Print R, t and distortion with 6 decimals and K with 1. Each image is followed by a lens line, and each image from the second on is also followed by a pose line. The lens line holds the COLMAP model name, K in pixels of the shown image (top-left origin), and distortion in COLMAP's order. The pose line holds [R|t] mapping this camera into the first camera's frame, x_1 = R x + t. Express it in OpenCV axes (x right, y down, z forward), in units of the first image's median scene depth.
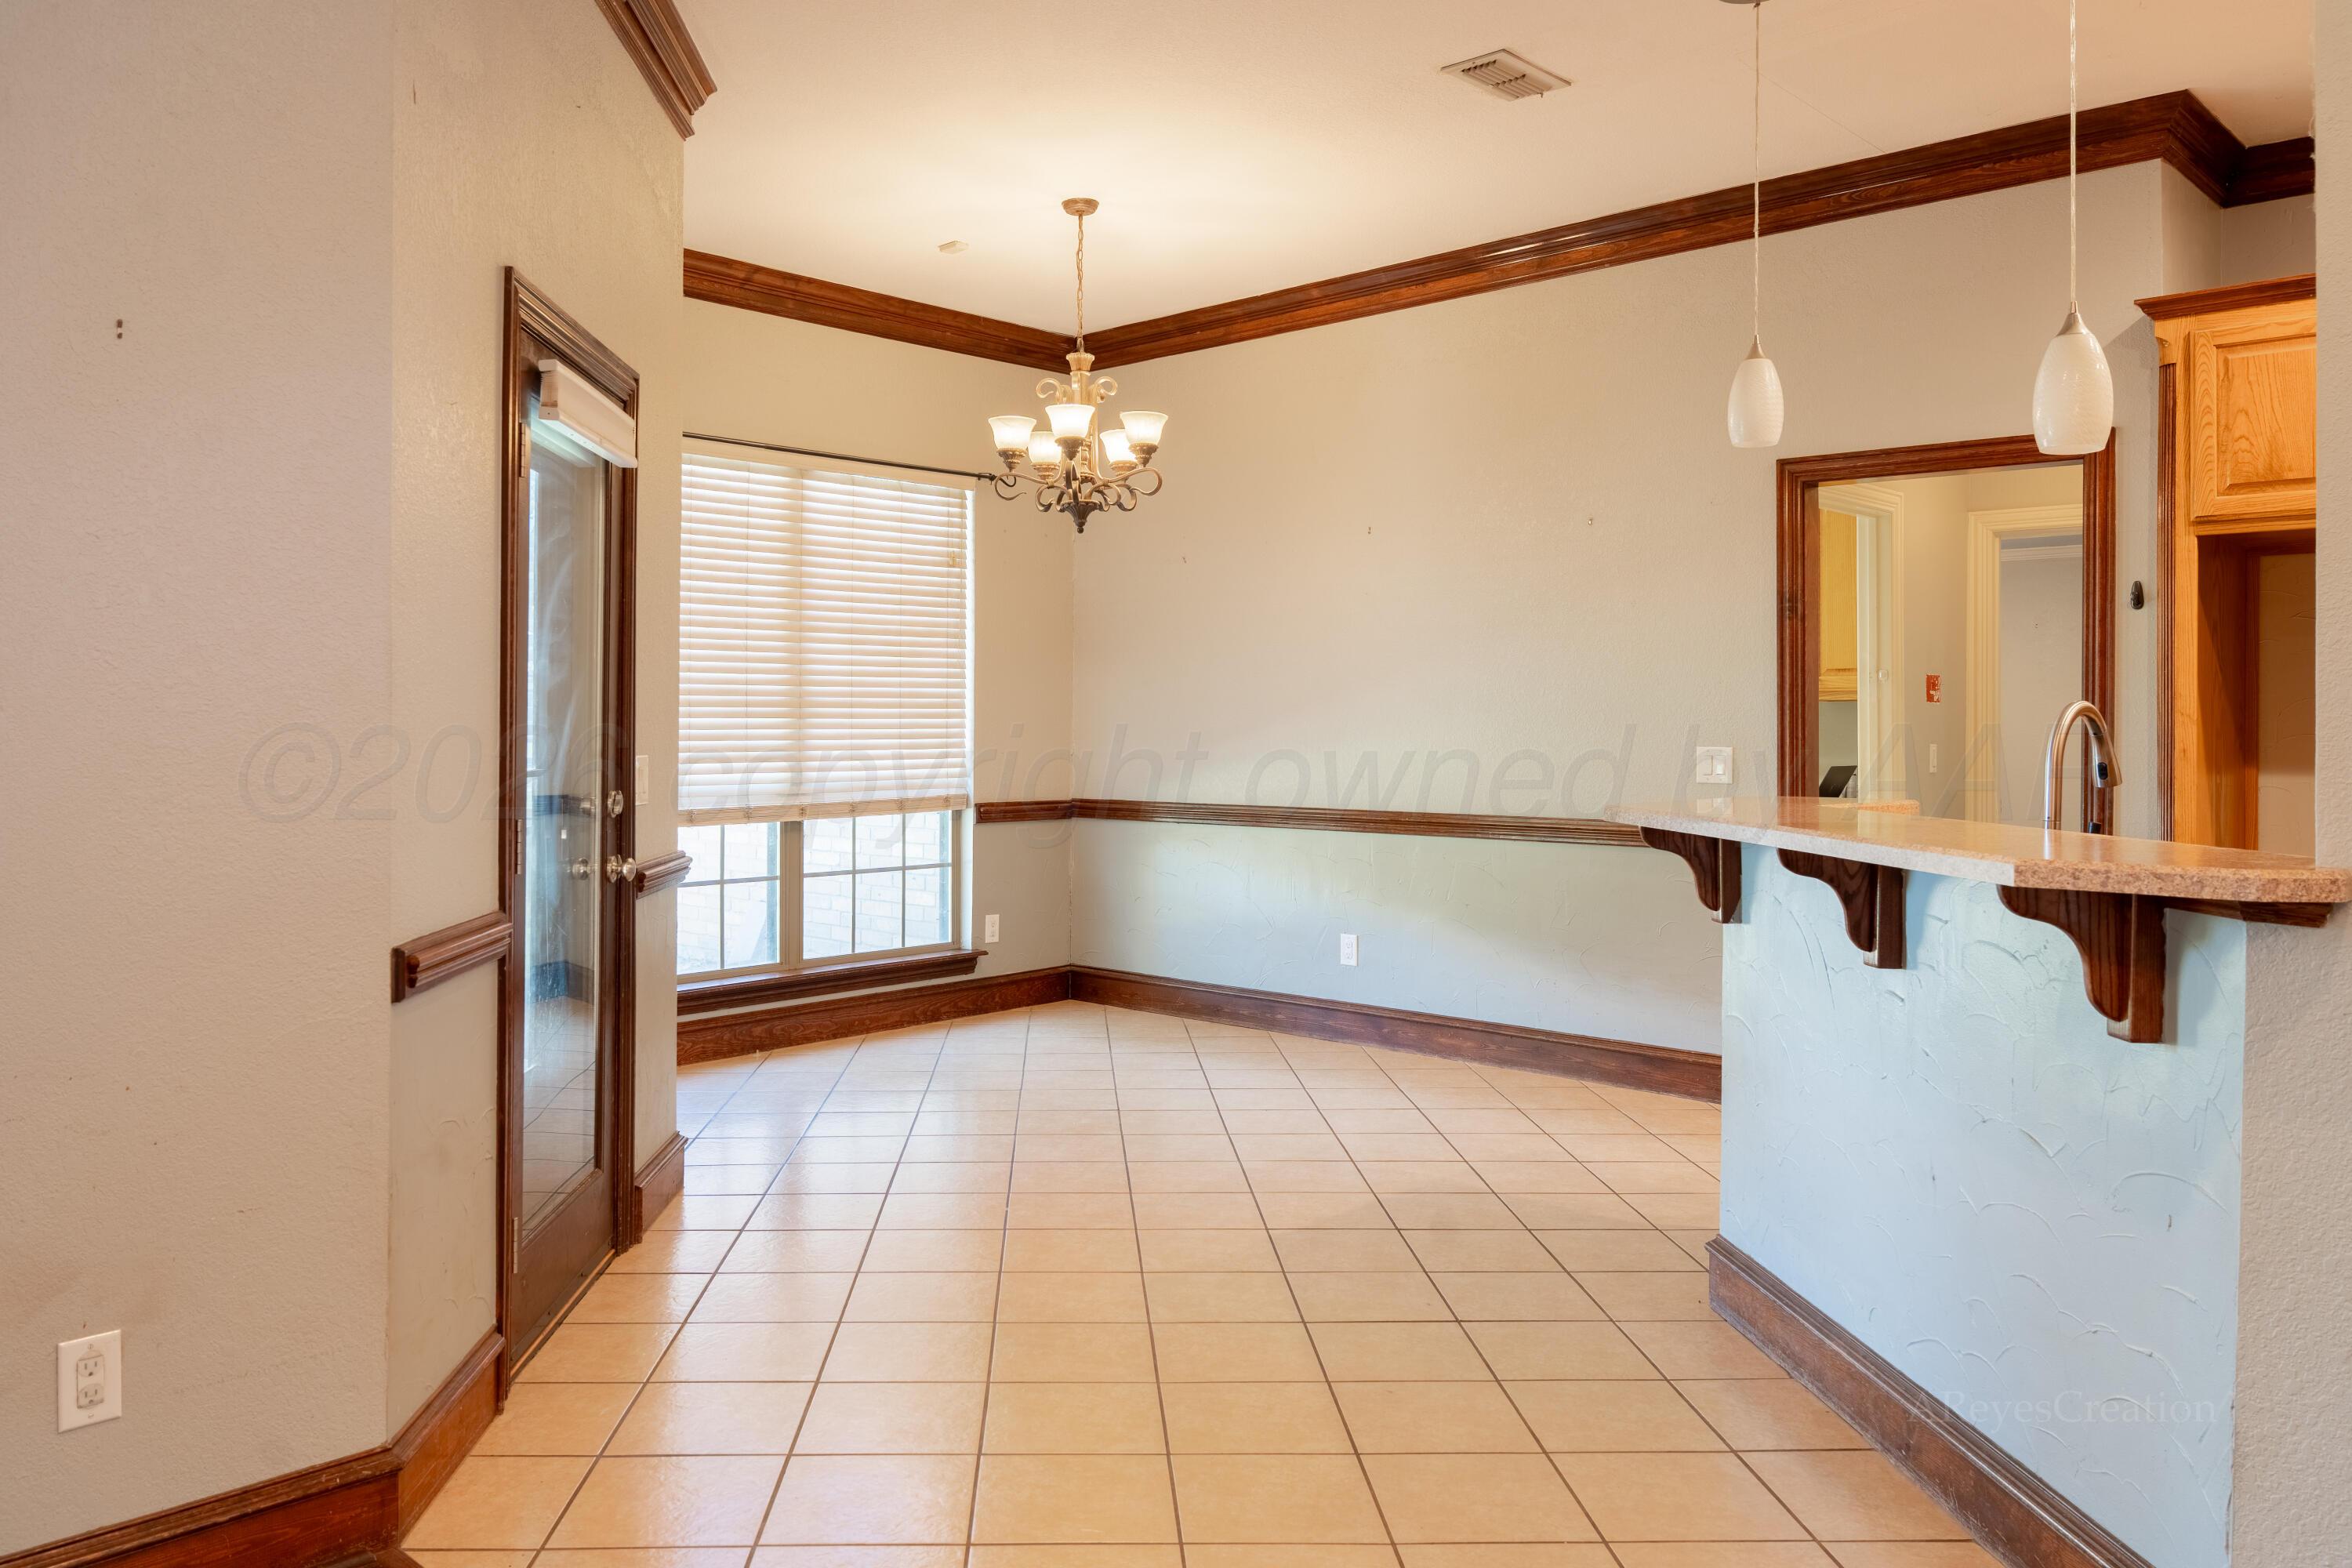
lens RADIAL K [[1703.5, 0, 1092.5], [0, 1703.5, 724.5], [0, 0, 1]] dist [0.011083, -0.010859]
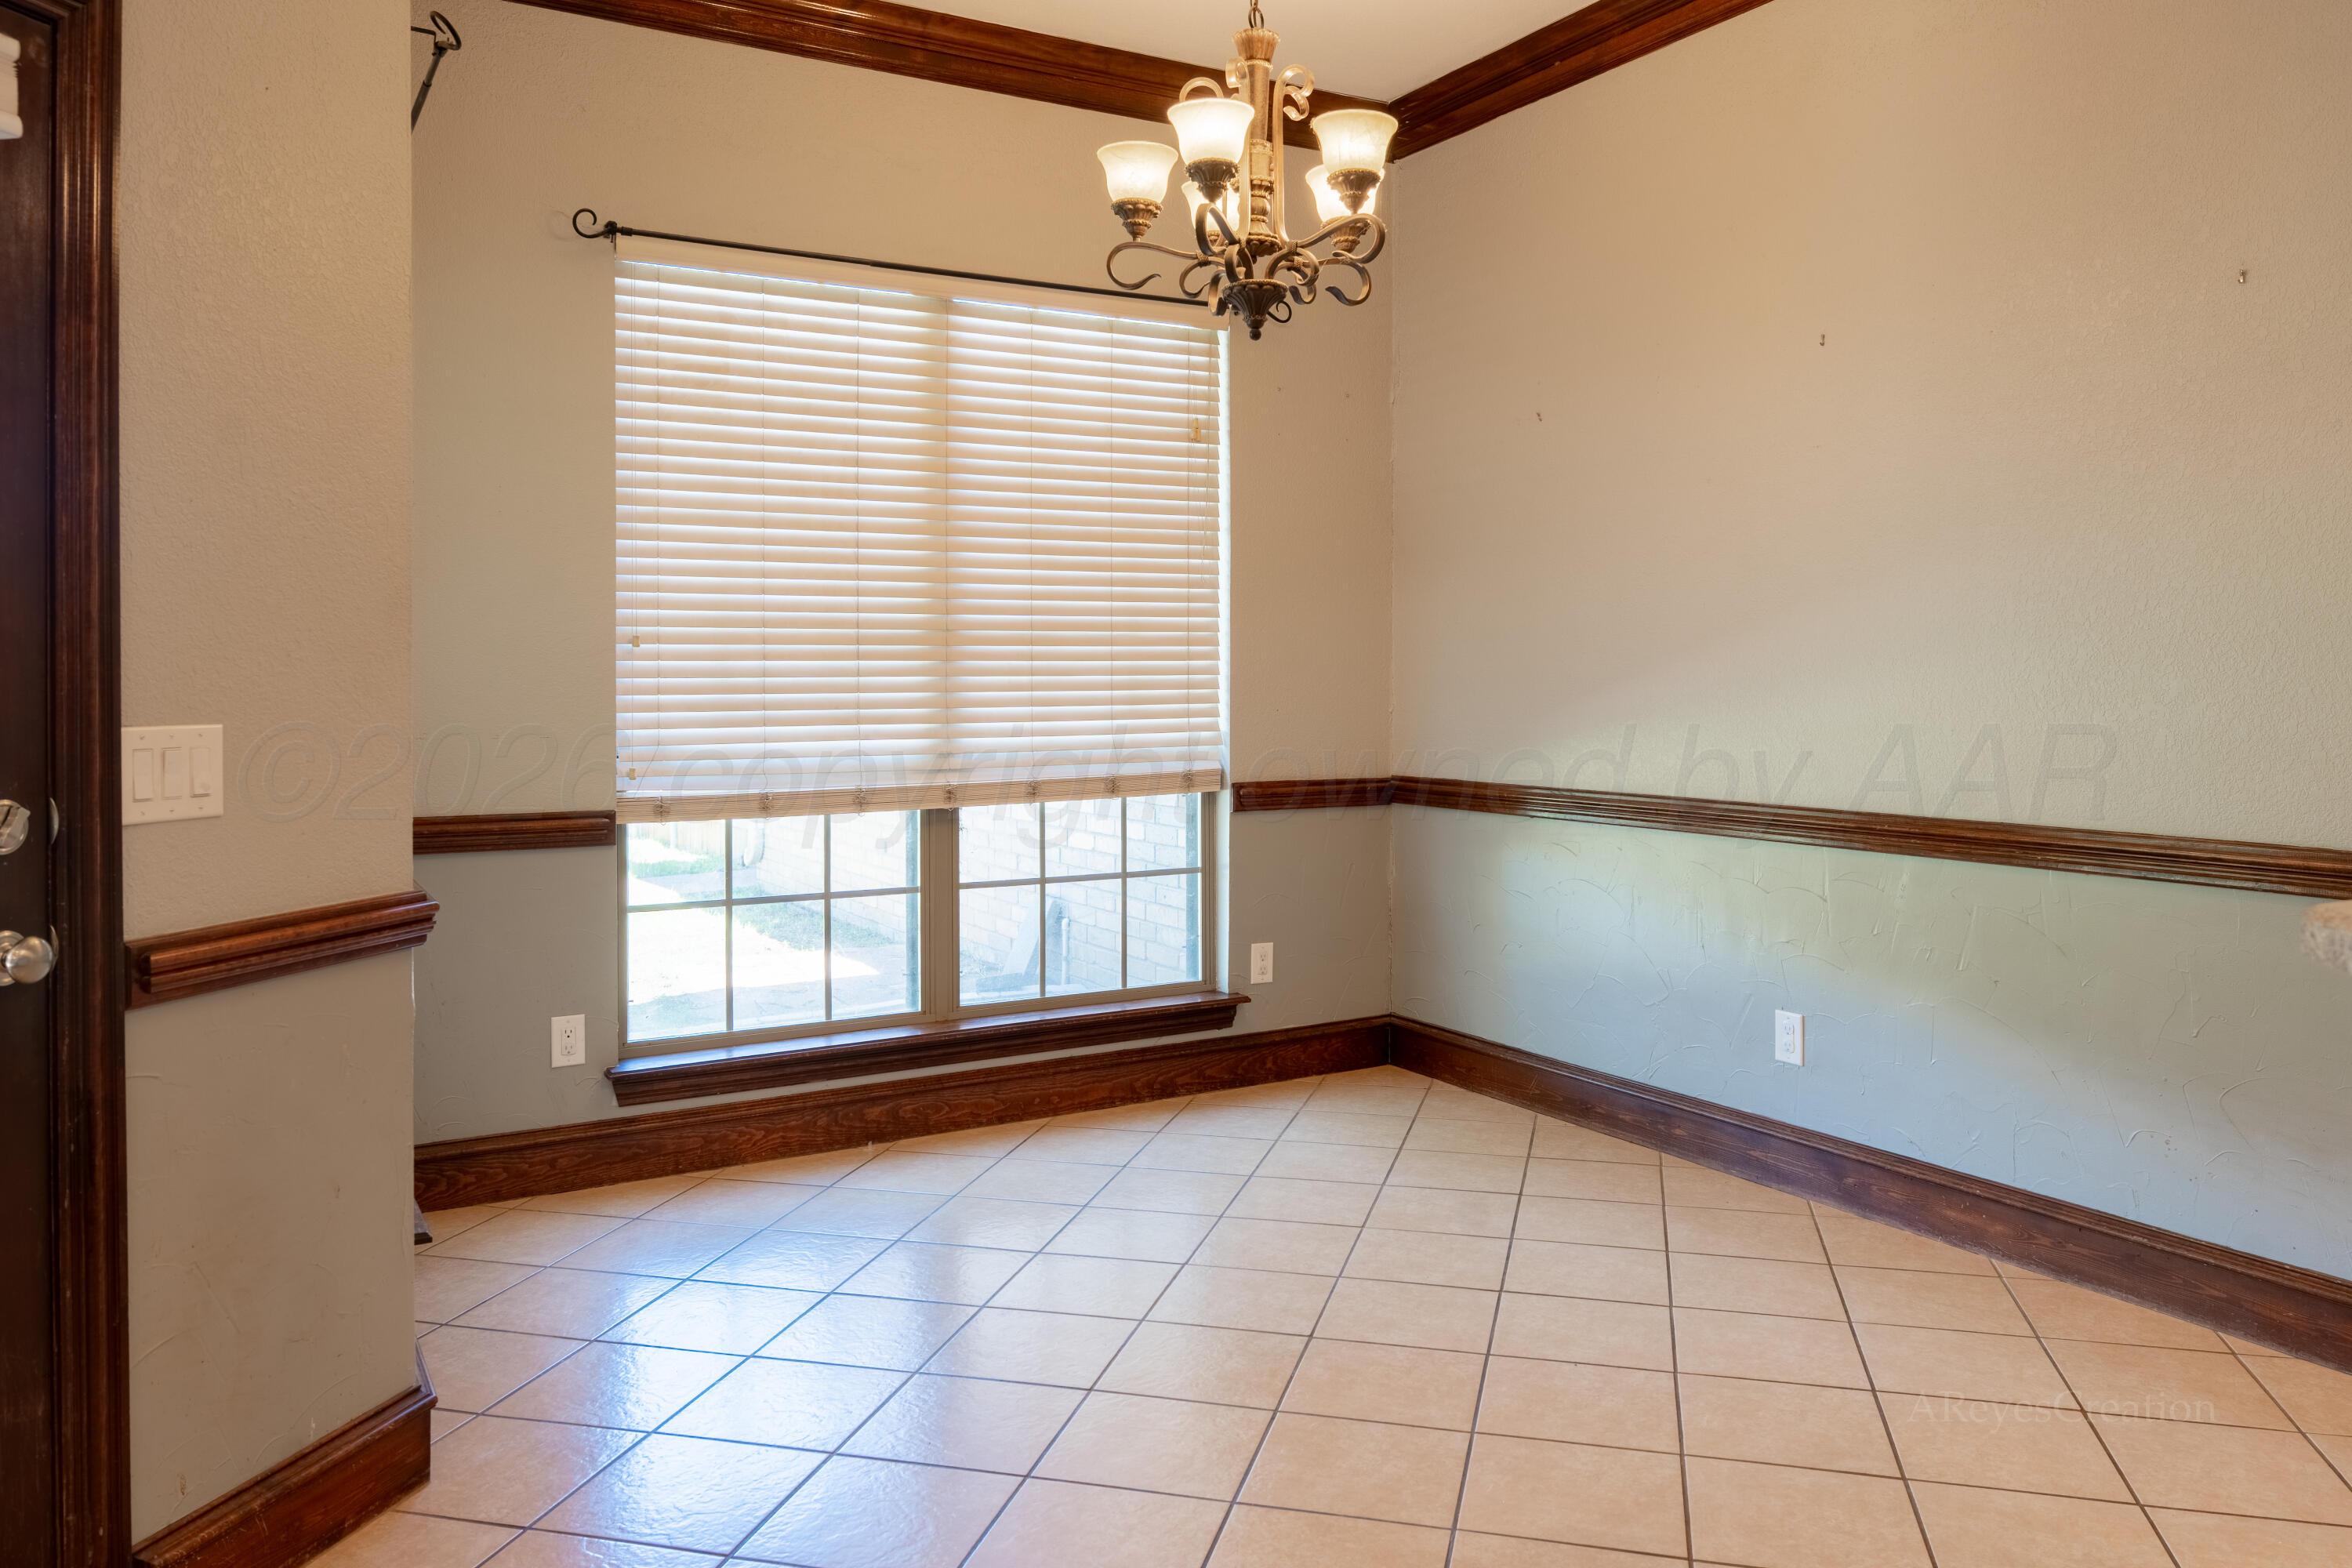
lens RADIAL K [[1703.5, 0, 1168.2], [0, 1703.5, 685.8], [0, 0, 1]] dist [0.011083, -0.010859]
pose [[0.962101, -0.001976, -0.272685, 0.103896], [0.003838, 0.999973, 0.006294, 0.002718], [0.272665, -0.007102, 0.962083, 0.357990]]
